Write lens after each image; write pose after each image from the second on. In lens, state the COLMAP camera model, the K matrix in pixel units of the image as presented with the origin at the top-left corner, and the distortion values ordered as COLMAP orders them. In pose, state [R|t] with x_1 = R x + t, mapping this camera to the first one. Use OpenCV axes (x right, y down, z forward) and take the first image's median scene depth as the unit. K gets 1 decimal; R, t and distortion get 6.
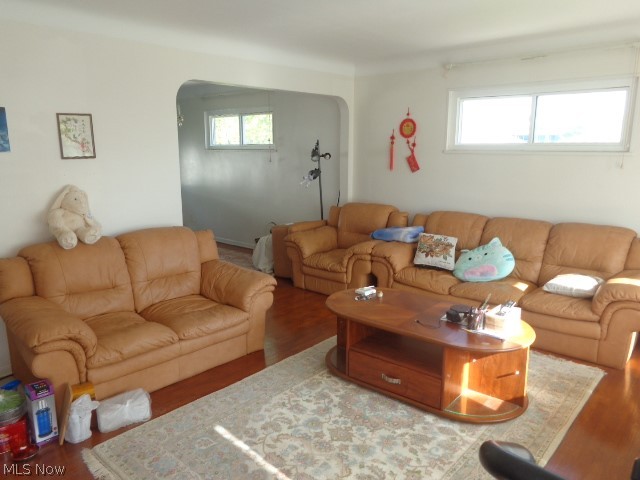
lens RADIAL K [[485.9, 0, 320.1], [0, 485.9, 239.3], [0, 0, 1]] dist [0.014408, 0.005237]
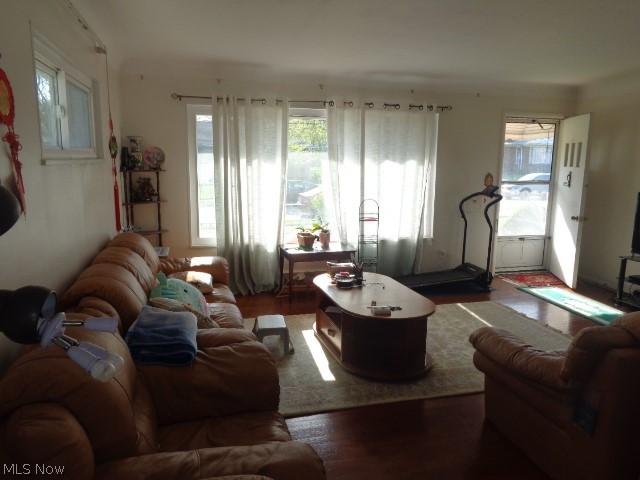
lens RADIAL K [[485.9, 0, 319.7], [0, 485.9, 239.3], [0, 0, 1]] dist [0.014408, 0.005237]
pose [[-0.831348, -0.105552, 0.545637, -0.398782], [0.088152, 0.944324, 0.316988, -0.427788], [-0.548717, 0.311626, -0.775757, 2.269740]]
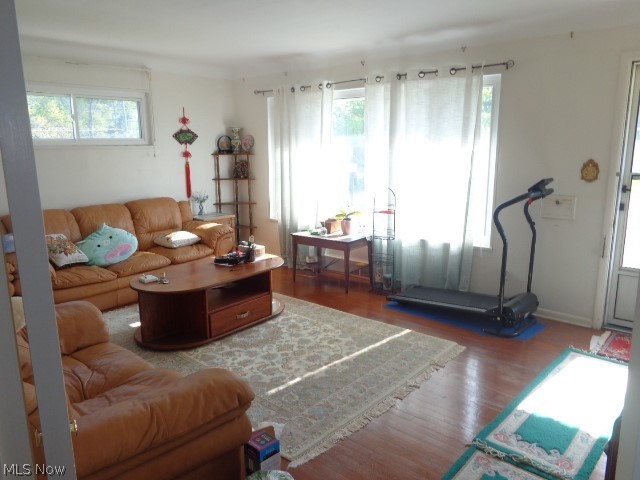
lens RADIAL K [[485.9, 0, 318.7], [0, 485.9, 242.7], [0, 0, 1]] dist [0.014408, 0.005237]
pose [[0.001811, -0.208671, 0.977984, -1.193007], [0.197419, 0.958813, 0.204215, -0.145072], [-0.980318, 0.192703, 0.042932, 0.749581]]
